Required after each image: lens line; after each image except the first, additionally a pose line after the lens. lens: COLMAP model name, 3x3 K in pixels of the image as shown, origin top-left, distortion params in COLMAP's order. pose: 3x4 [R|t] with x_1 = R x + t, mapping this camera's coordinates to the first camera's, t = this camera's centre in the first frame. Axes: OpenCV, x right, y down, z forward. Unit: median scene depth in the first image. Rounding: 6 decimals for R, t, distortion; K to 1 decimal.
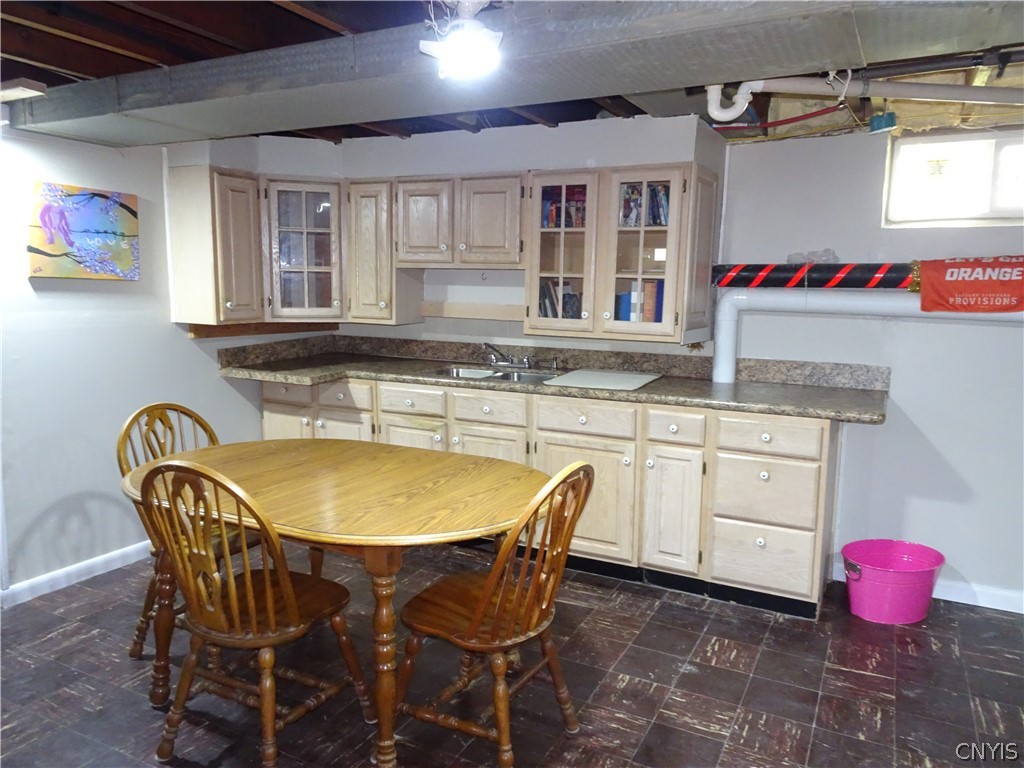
lens RADIAL K [[736.2, 0, 512.0], [0, 736.2, 384.0], [0, 0, 1]] dist [0.014553, 0.001688]
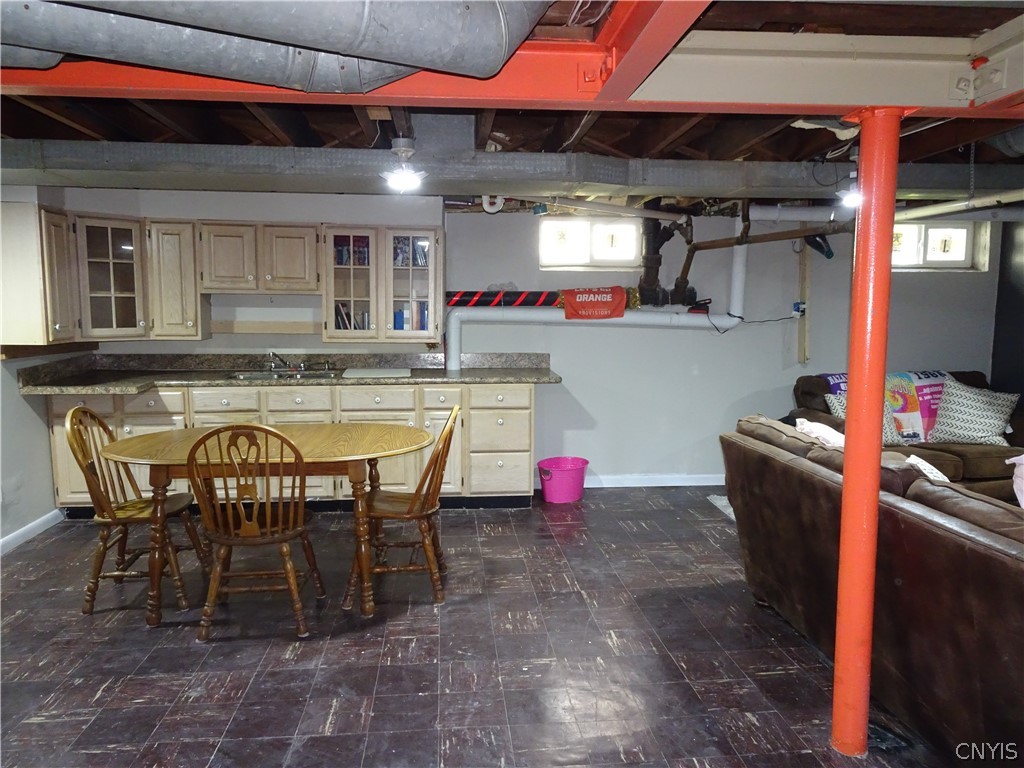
lens RADIAL K [[736.2, 0, 512.0], [0, 736.2, 384.0], [0, 0, 1]] dist [0.014553, 0.001688]
pose [[0.841459, -0.067359, 0.536106, -0.436438], [0.082325, 0.996597, -0.003998, 0.043780], [-0.534012, 0.047499, 0.844141, -0.335913]]
